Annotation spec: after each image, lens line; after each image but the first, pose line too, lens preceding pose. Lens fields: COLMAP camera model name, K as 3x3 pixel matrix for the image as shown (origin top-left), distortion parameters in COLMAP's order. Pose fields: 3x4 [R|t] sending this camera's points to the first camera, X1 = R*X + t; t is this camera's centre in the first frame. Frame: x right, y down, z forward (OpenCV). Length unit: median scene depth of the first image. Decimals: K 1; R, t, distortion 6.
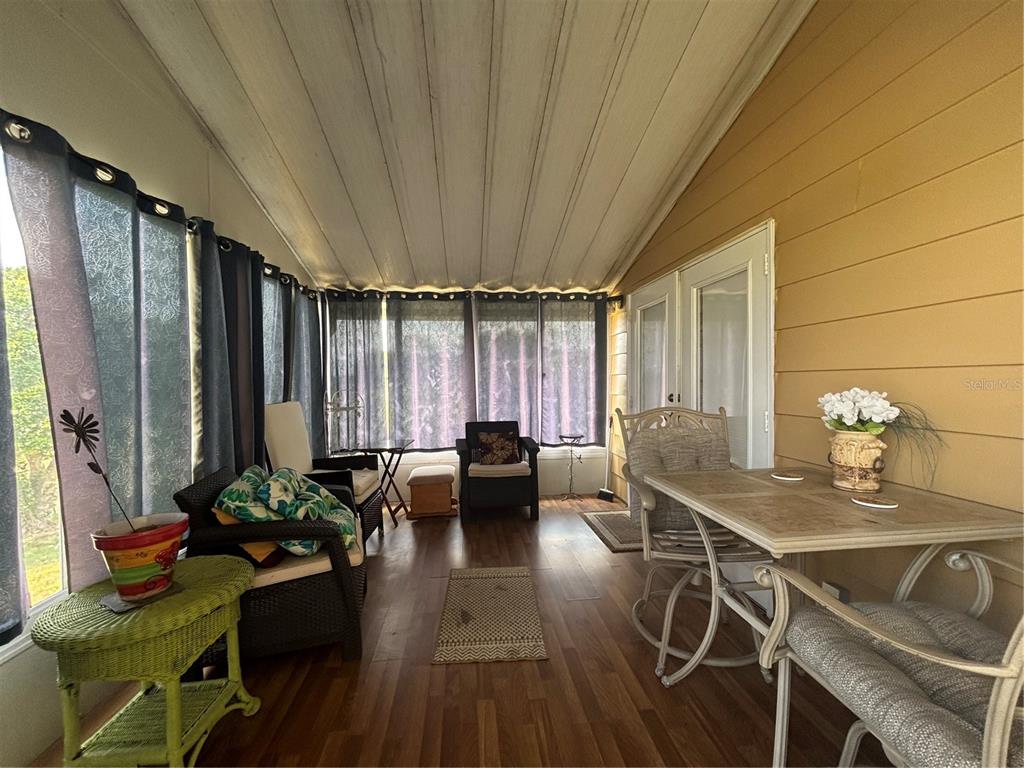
lens RADIAL K [[416.7, 0, 517.3], [0, 416.7, 387.2], [0, 0, 1]] dist [-0.000386, -0.000062]
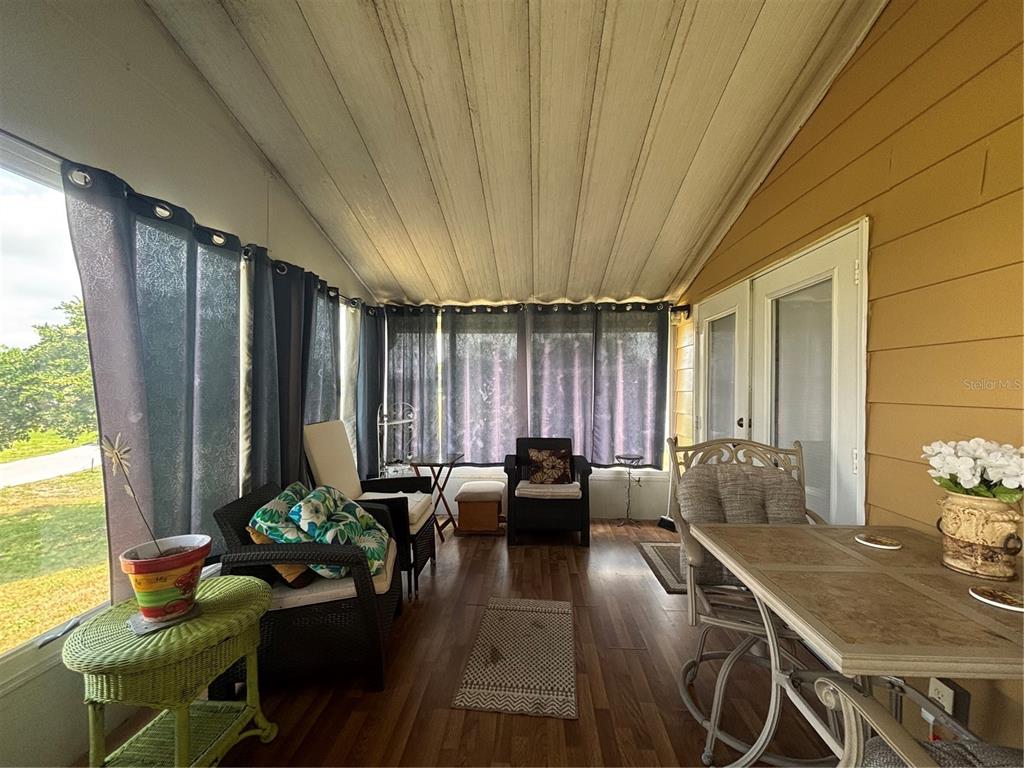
lens RADIAL K [[416.7, 0, 517.3], [0, 416.7, 387.2], [0, 0, 1]] dist [-0.000386, -0.000062]
pose [[0.985478, 0.016180, -0.169033, 0.079550], [-0.018350, 0.999768, -0.011284, -0.046916], [0.168811, 0.014222, 0.985546, 0.077751]]
